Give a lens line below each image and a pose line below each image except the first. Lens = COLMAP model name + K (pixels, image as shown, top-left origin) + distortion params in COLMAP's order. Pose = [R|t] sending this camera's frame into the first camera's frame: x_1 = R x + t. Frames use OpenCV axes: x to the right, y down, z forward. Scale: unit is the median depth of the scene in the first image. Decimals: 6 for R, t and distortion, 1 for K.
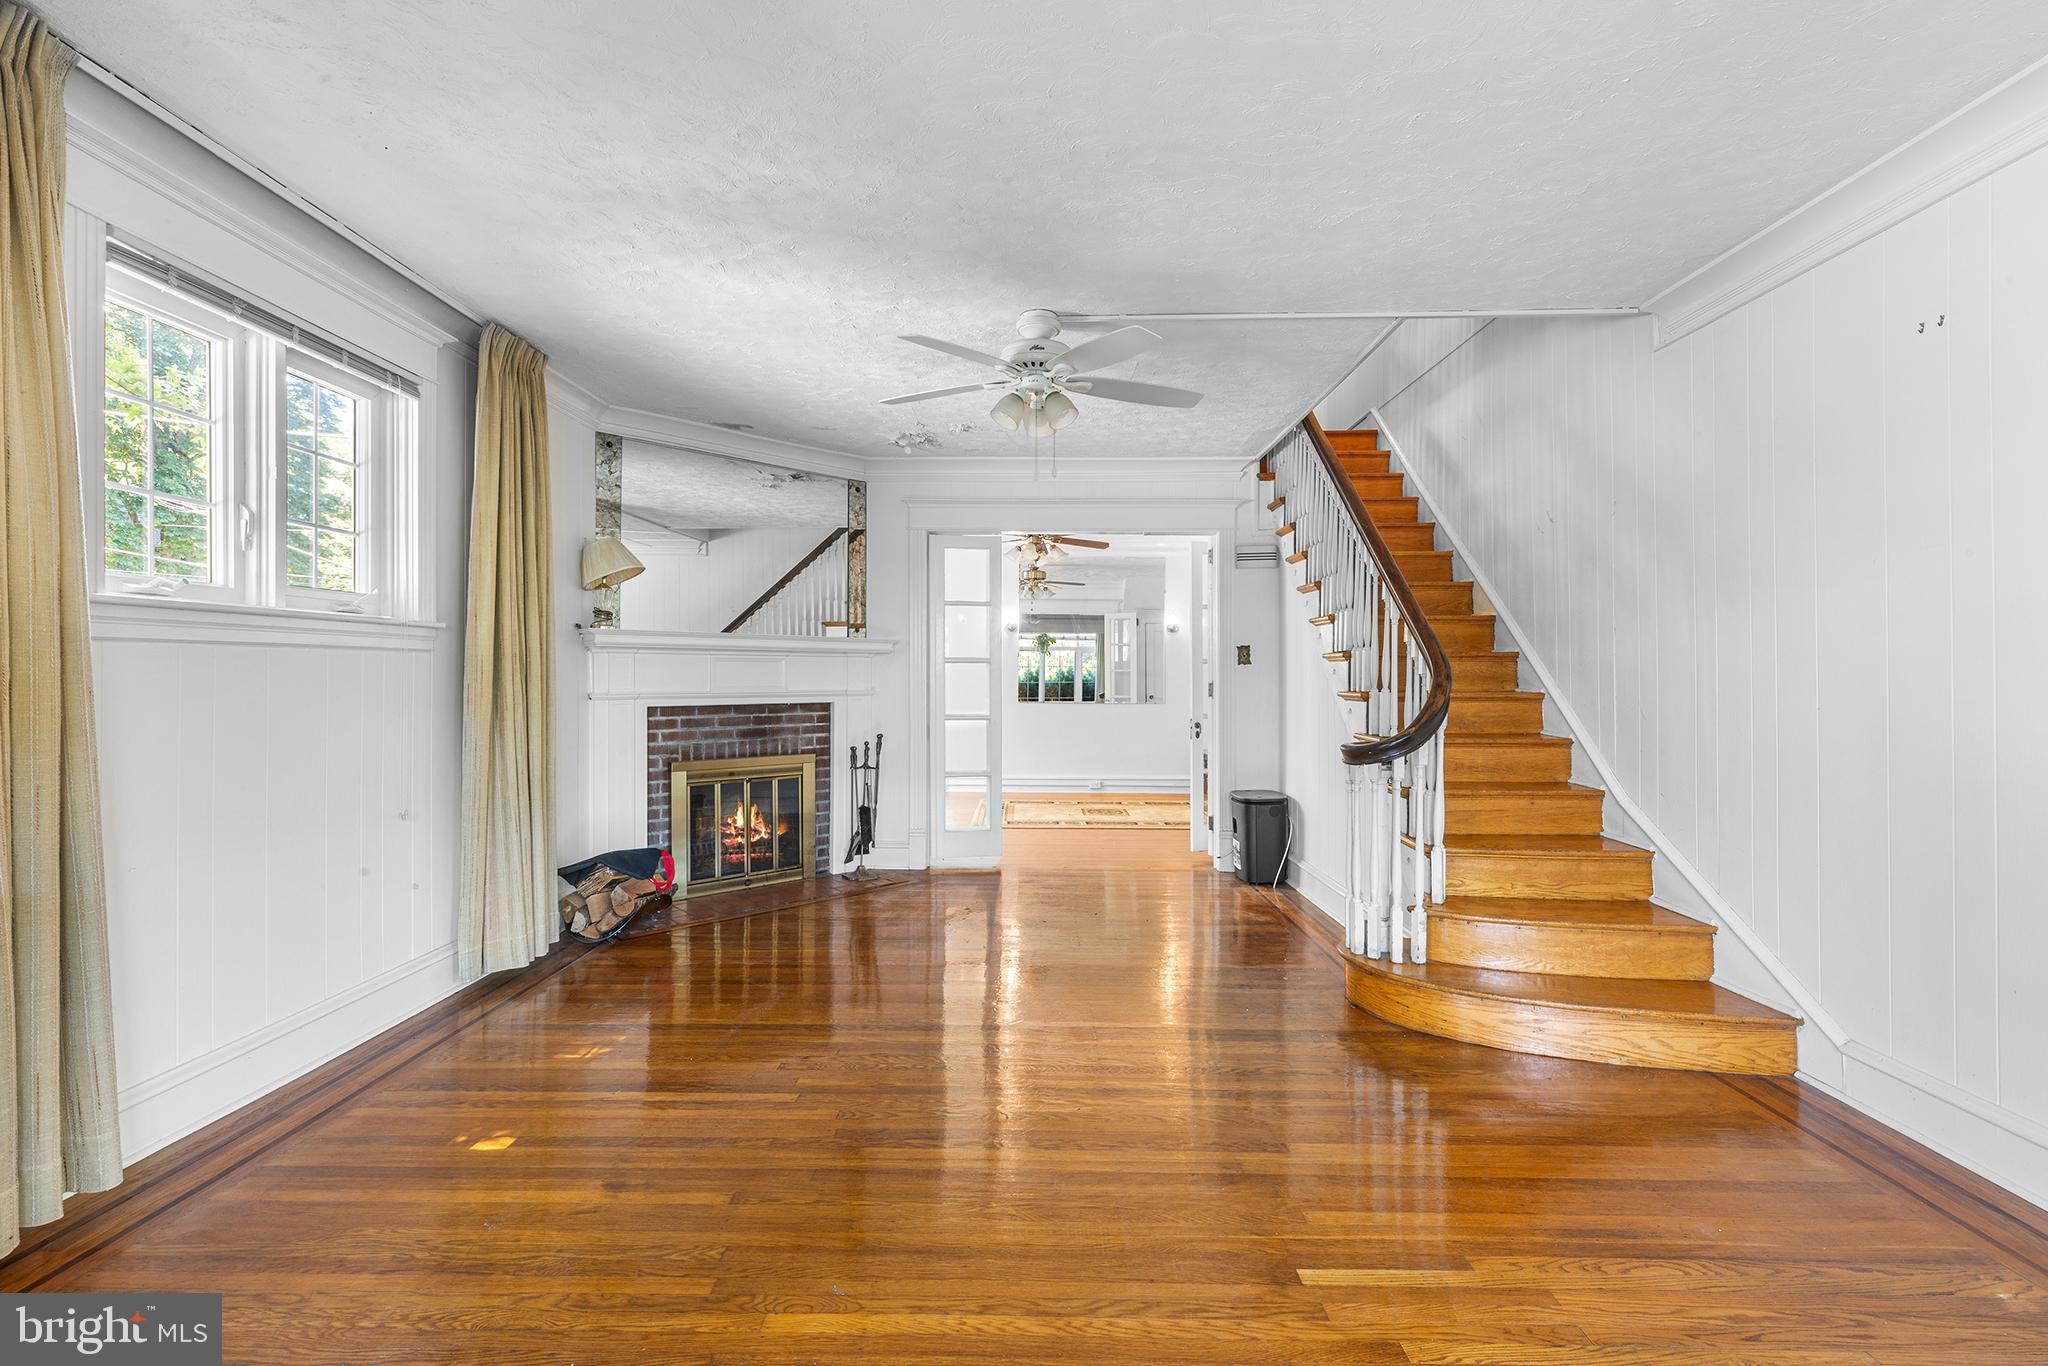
lens RADIAL K [[943.7, 0, 1018.0], [0, 943.7, 682.3], [0, 0, 1]] dist [0.003140, -0.000040]
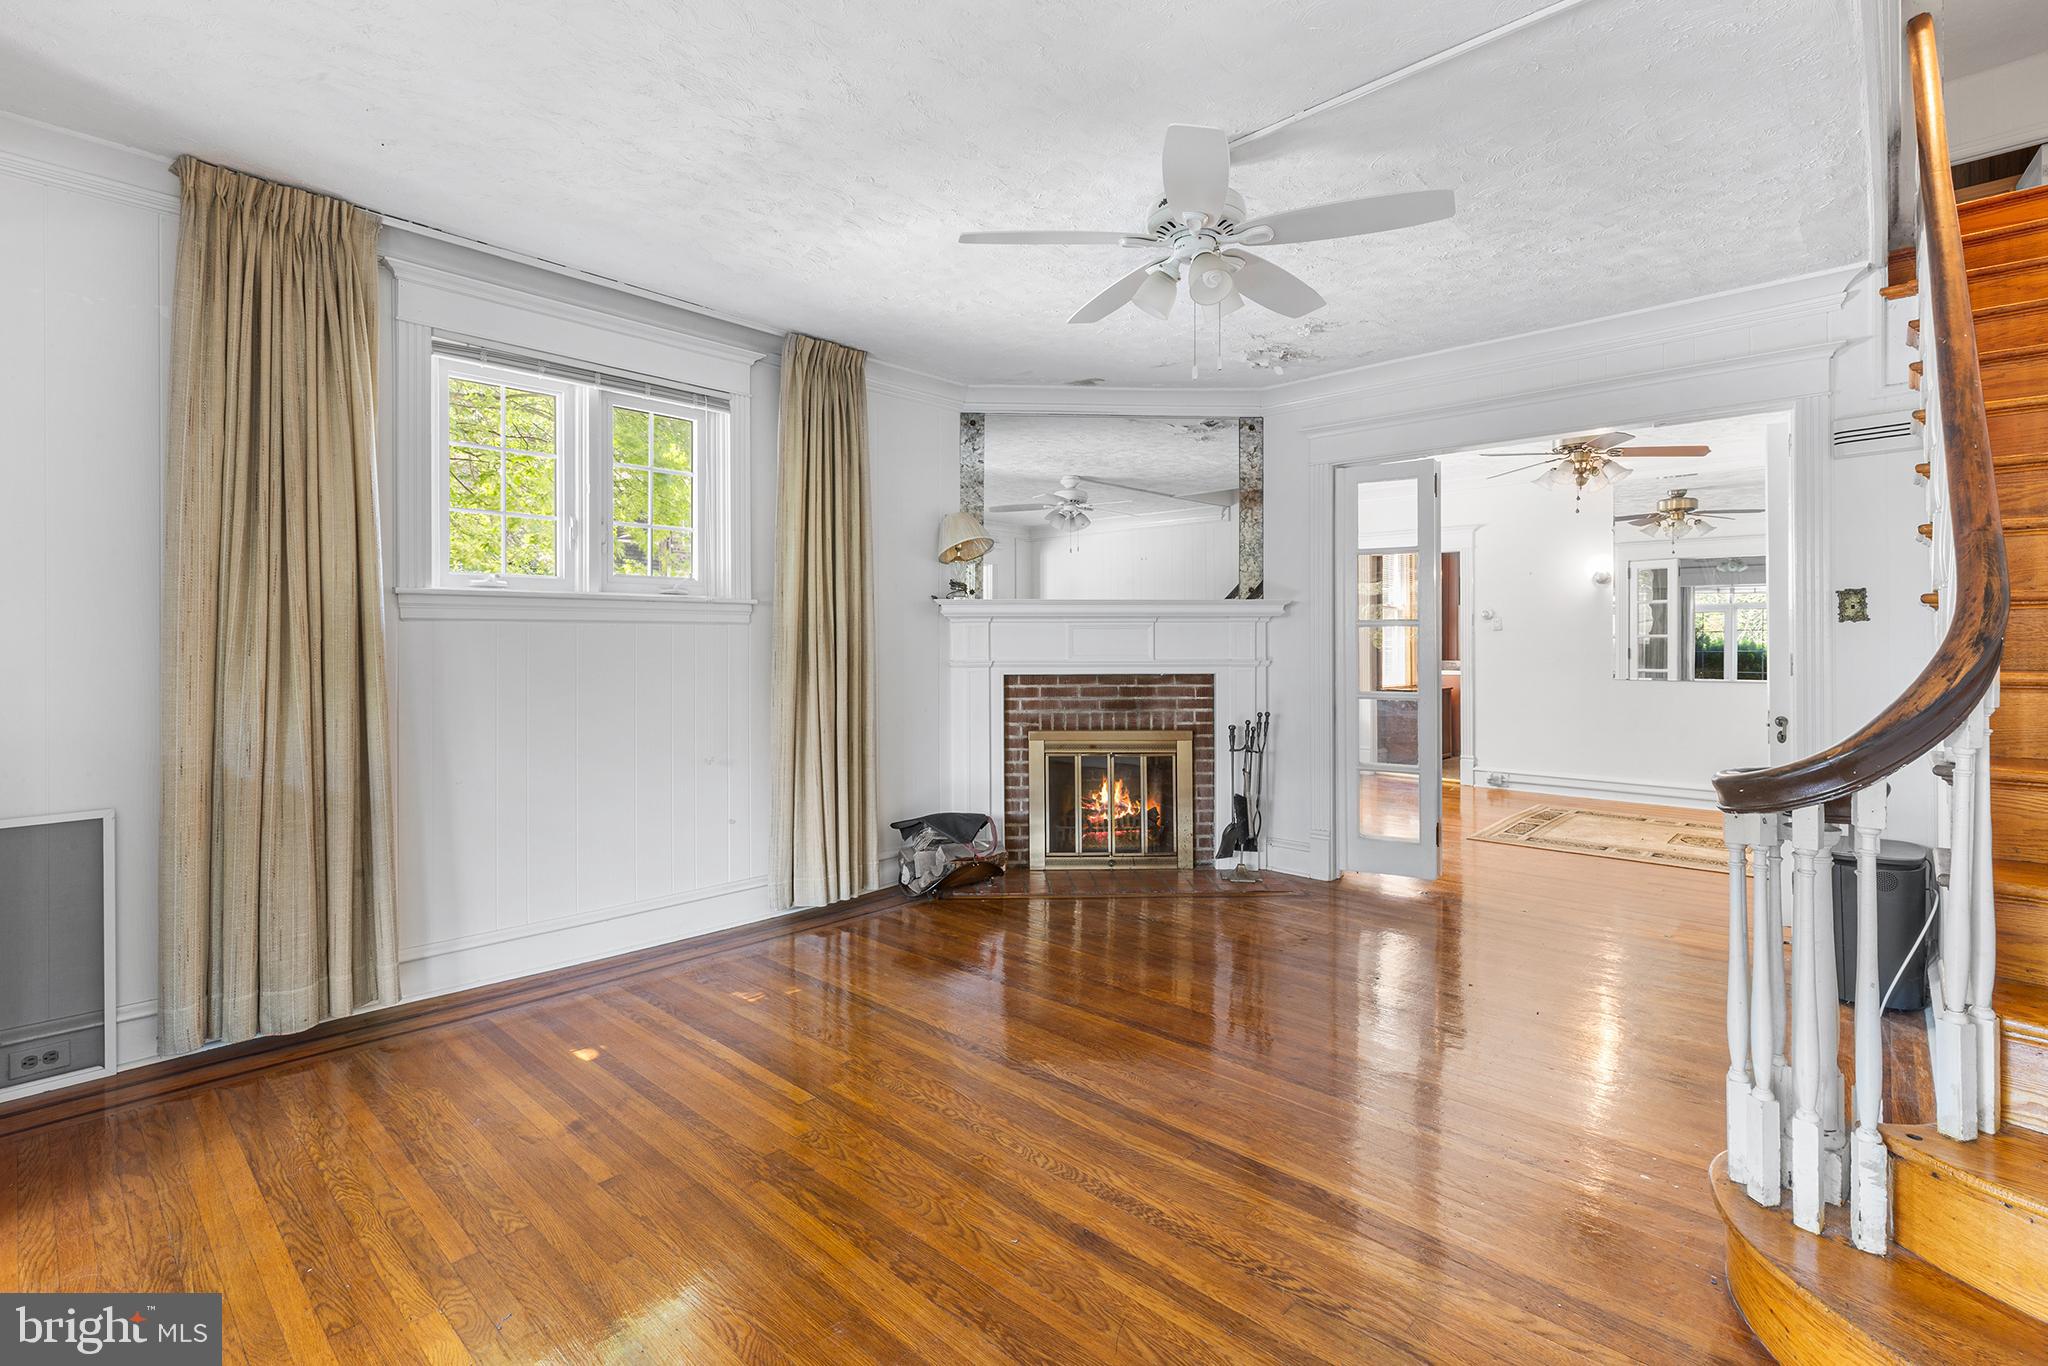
lens RADIAL K [[943.7, 0, 1023.5], [0, 943.7, 649.3], [0, 0, 1]] dist [0.003140, -0.000040]
pose [[0.733400, -0.000534, -0.679798, 0.296262], [-0.001299, 0.999997, -0.002186, 0.000668], [0.679797, 0.002486, 0.733396, 0.253257]]
